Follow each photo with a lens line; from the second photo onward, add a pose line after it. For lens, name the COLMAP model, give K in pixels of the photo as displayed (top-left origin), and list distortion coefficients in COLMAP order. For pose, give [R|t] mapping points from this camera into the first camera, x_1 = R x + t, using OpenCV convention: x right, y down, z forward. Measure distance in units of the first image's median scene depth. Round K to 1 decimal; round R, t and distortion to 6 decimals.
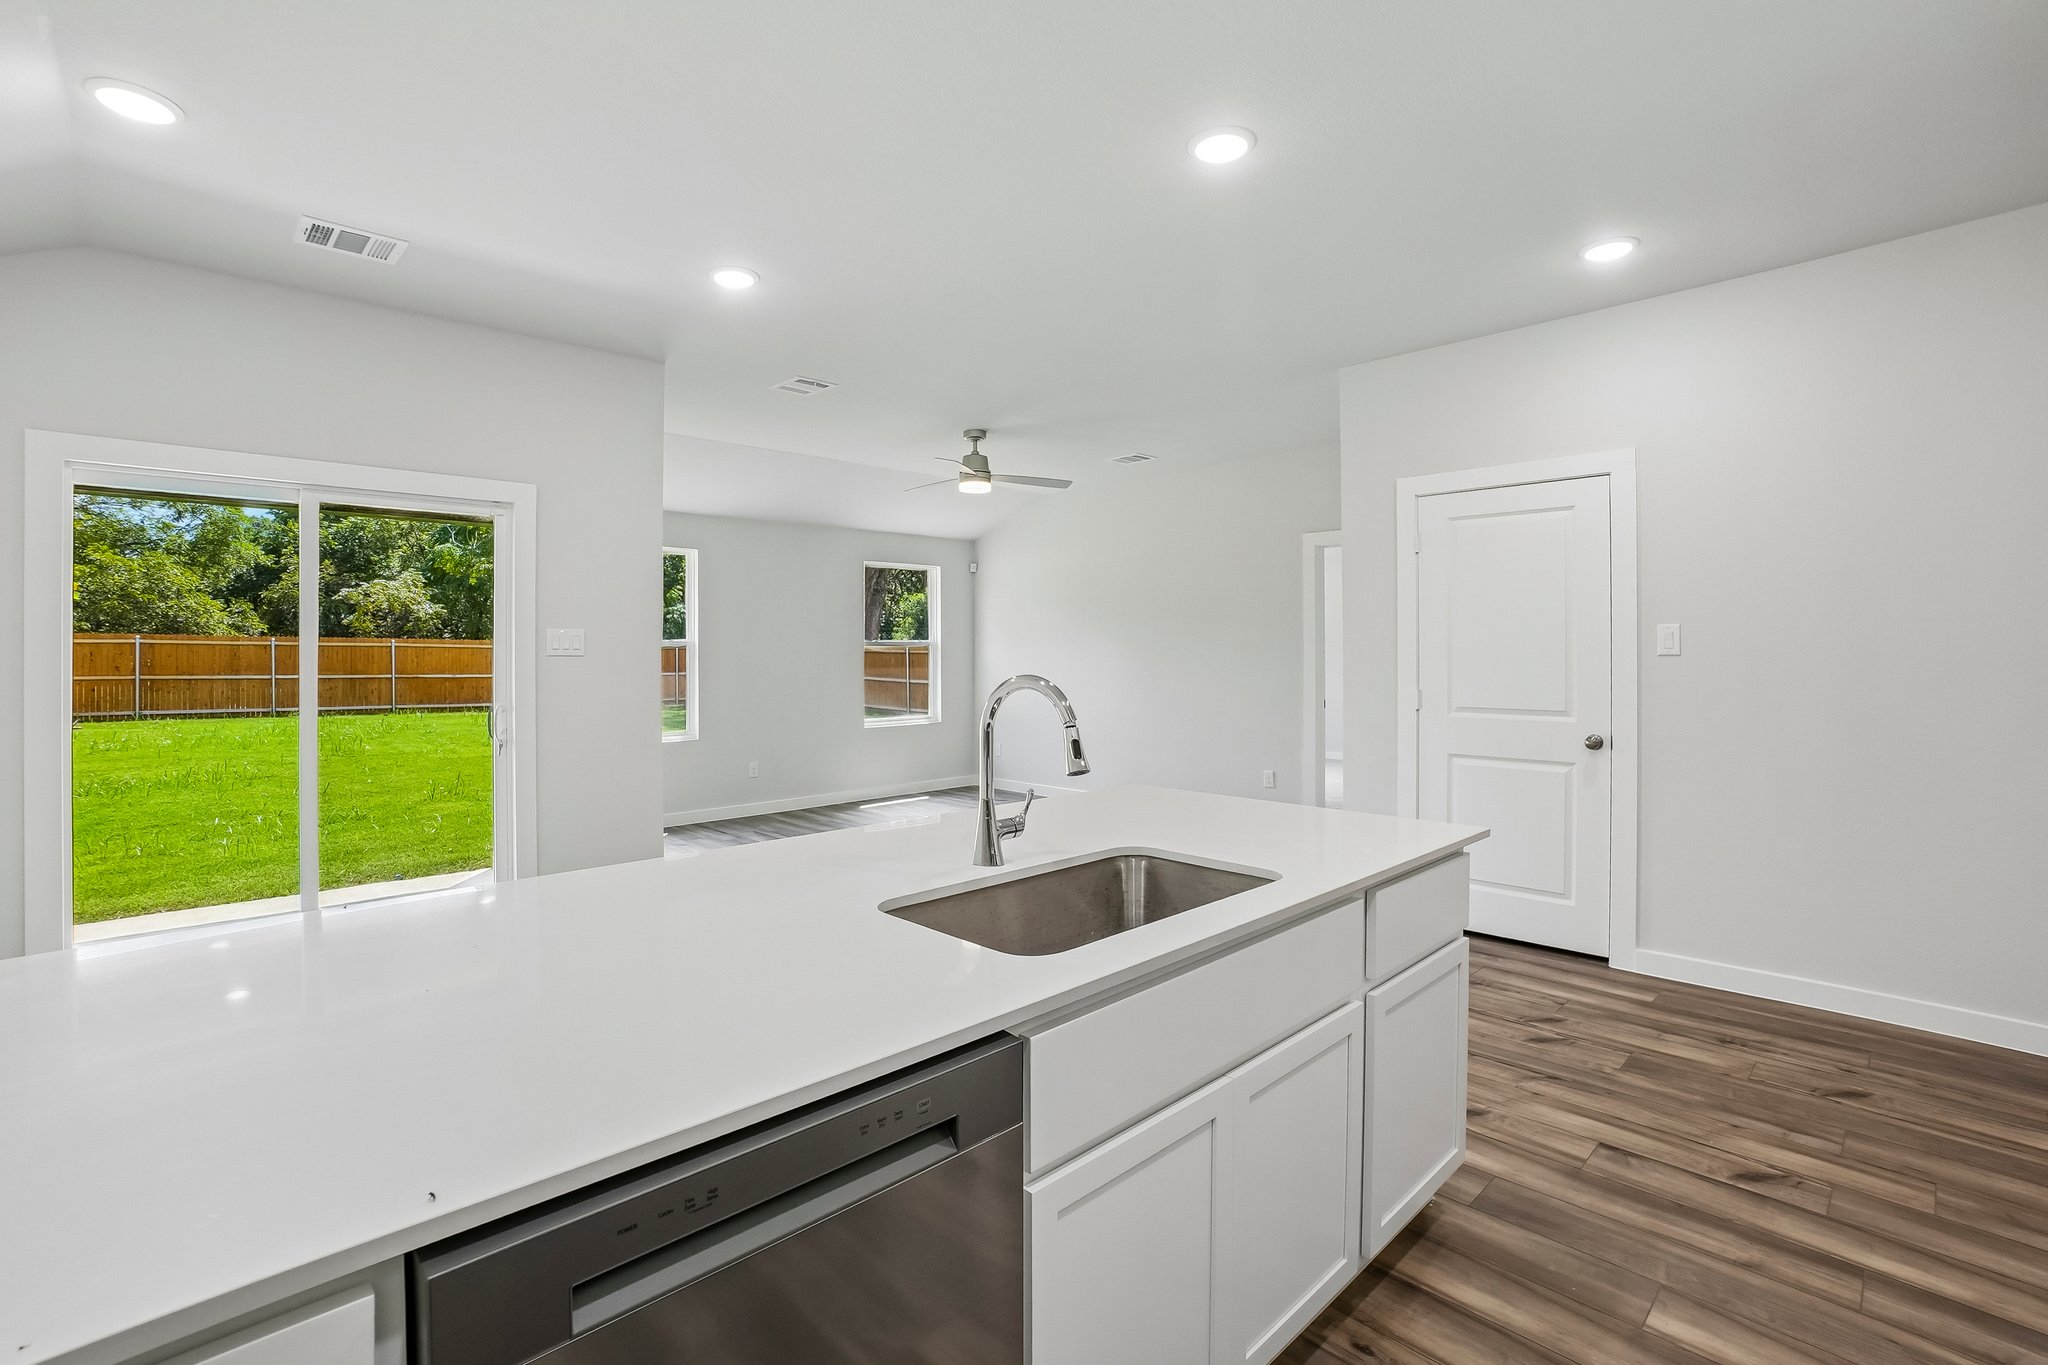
lens RADIAL K [[906.4, 0, 1040.4], [0, 906.4, 657.4], [0, 0, 1]] dist [-0.000601, 0.000138]
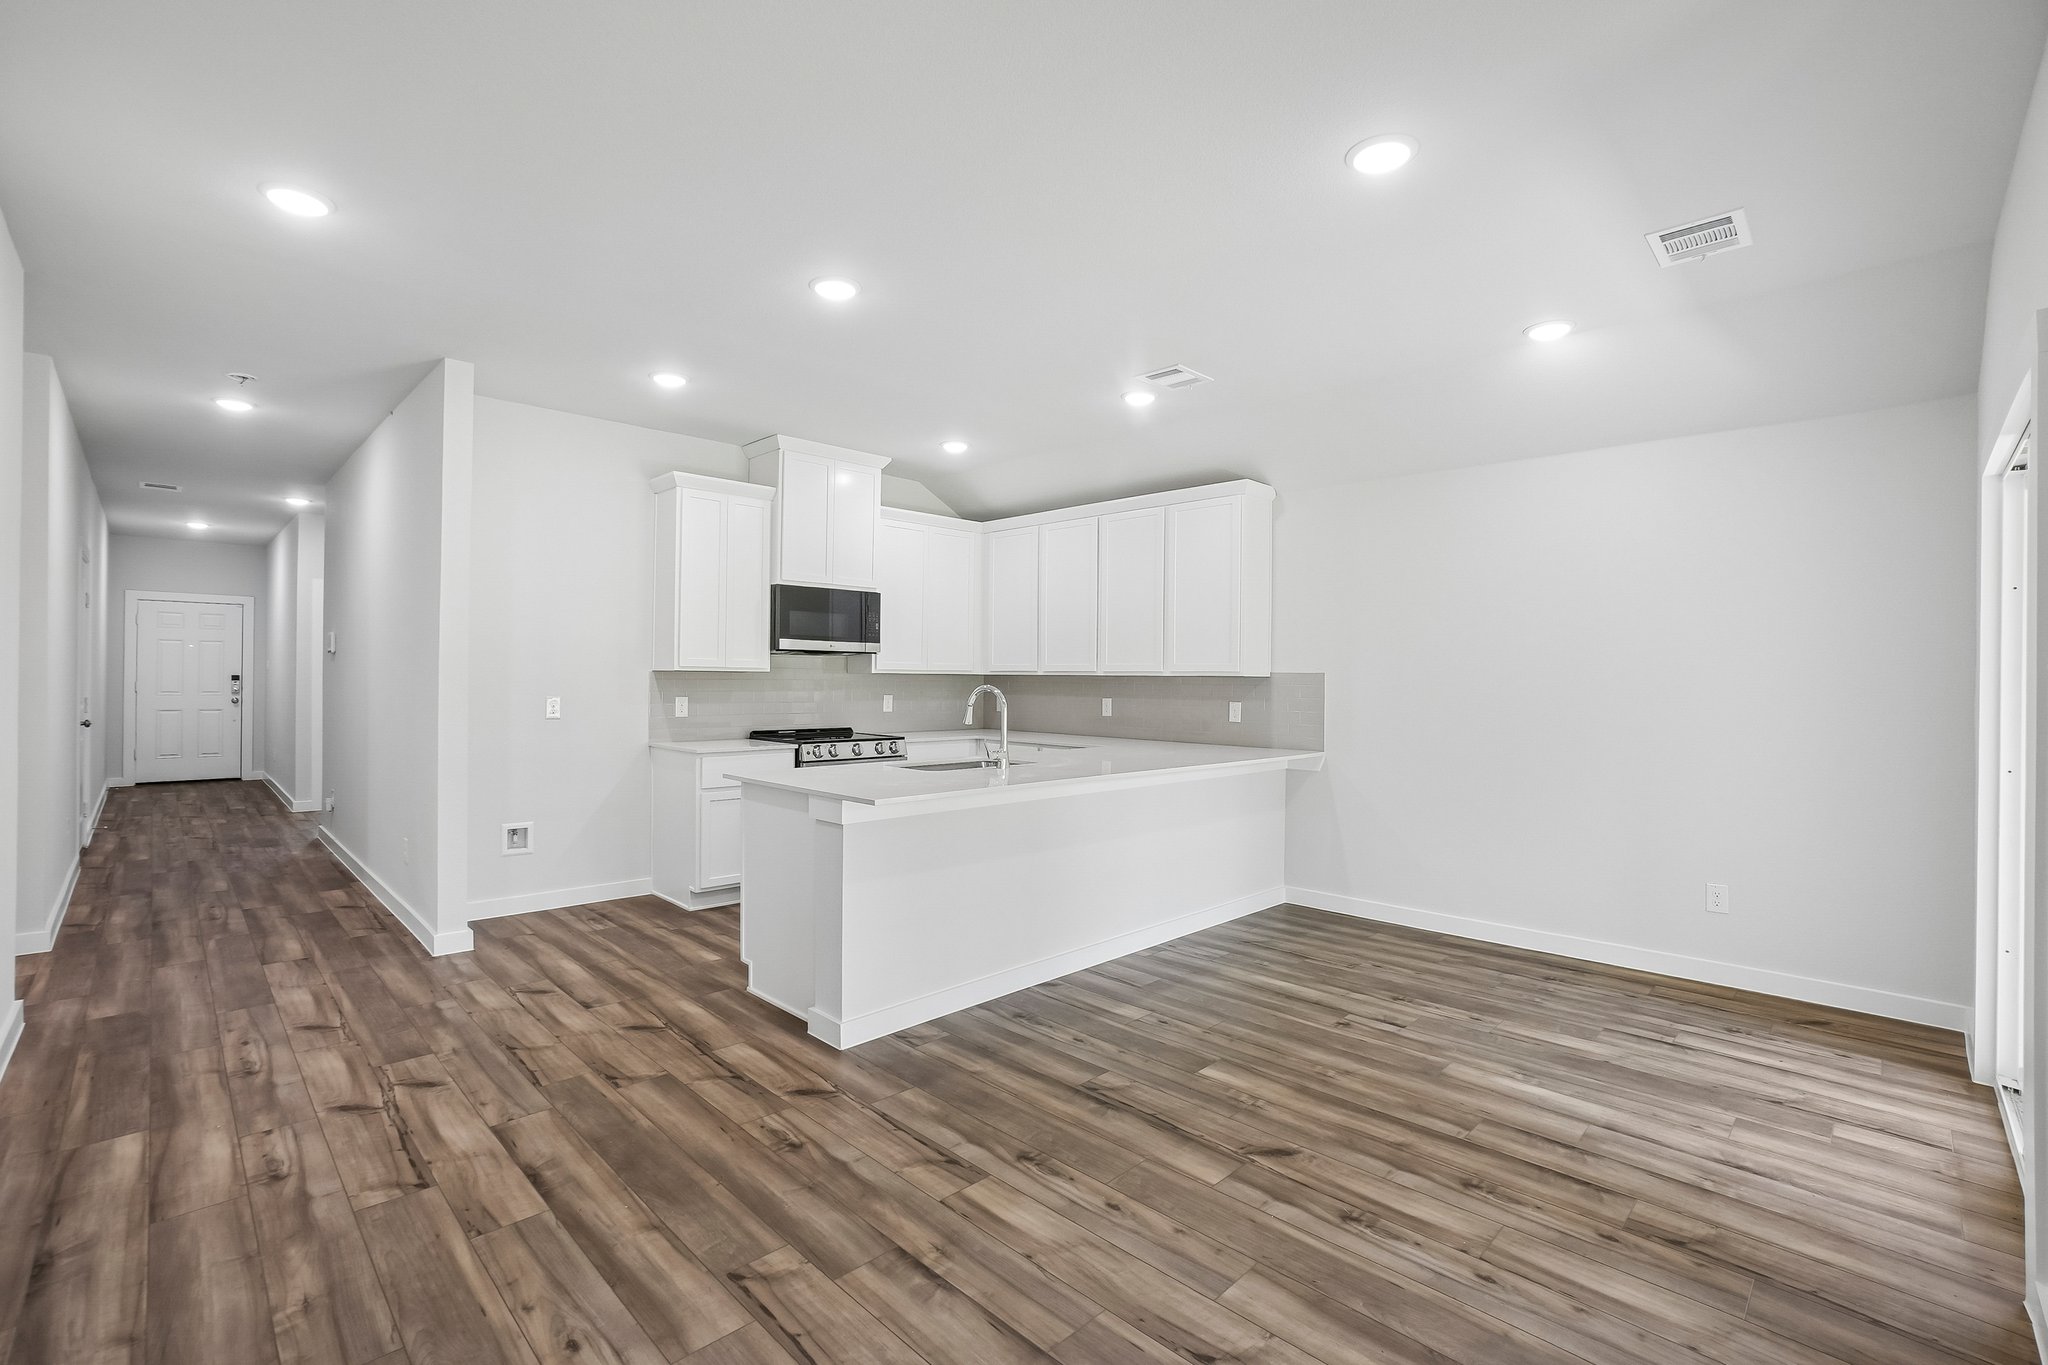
lens RADIAL K [[875.3, 0, 1024.0], [0, 875.3, 682.5], [0, 0, 1]] dist [-0.033390, 0.000602]
pose [[-0.999949, -0.008669, -0.005237, -0.025991], [-0.008710, 0.999932, 0.007742, -0.002230], [0.005170, 0.007787, -0.999956, 0.850709]]
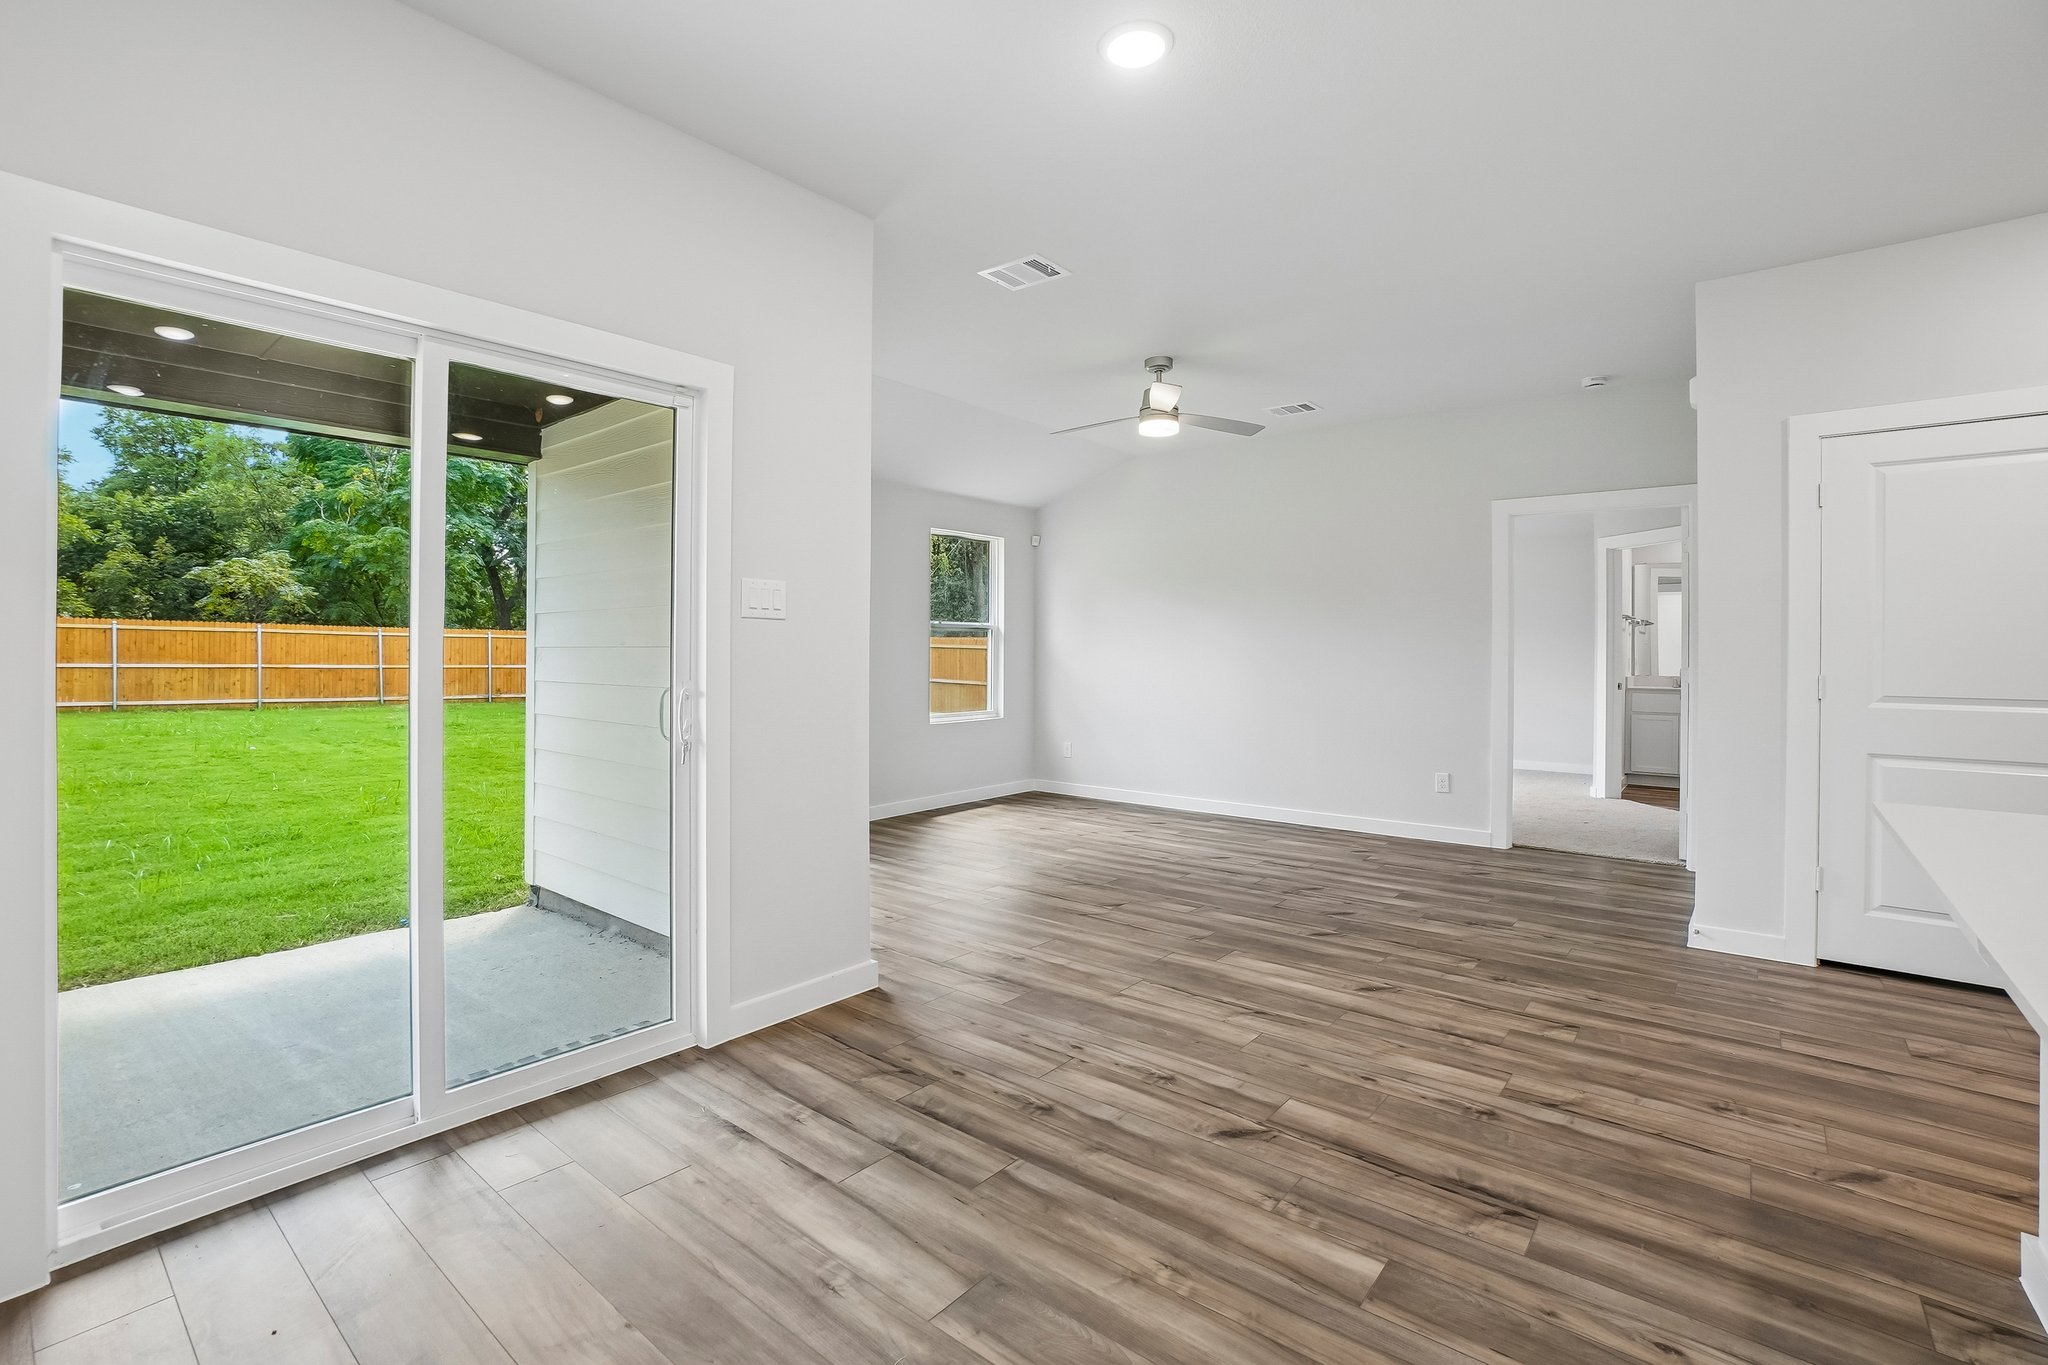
lens RADIAL K [[903.5, 0, 1011.0], [0, 903.5, 651.7], [0, 0, 1]] dist [-0.031028, 0.012454]
pose [[0.993961, 0.008060, 0.109436, -0.251806], [-0.007664, 0.999962, -0.004035, 0.015133], [-0.109464, 0.003172, 0.993986, 0.183252]]
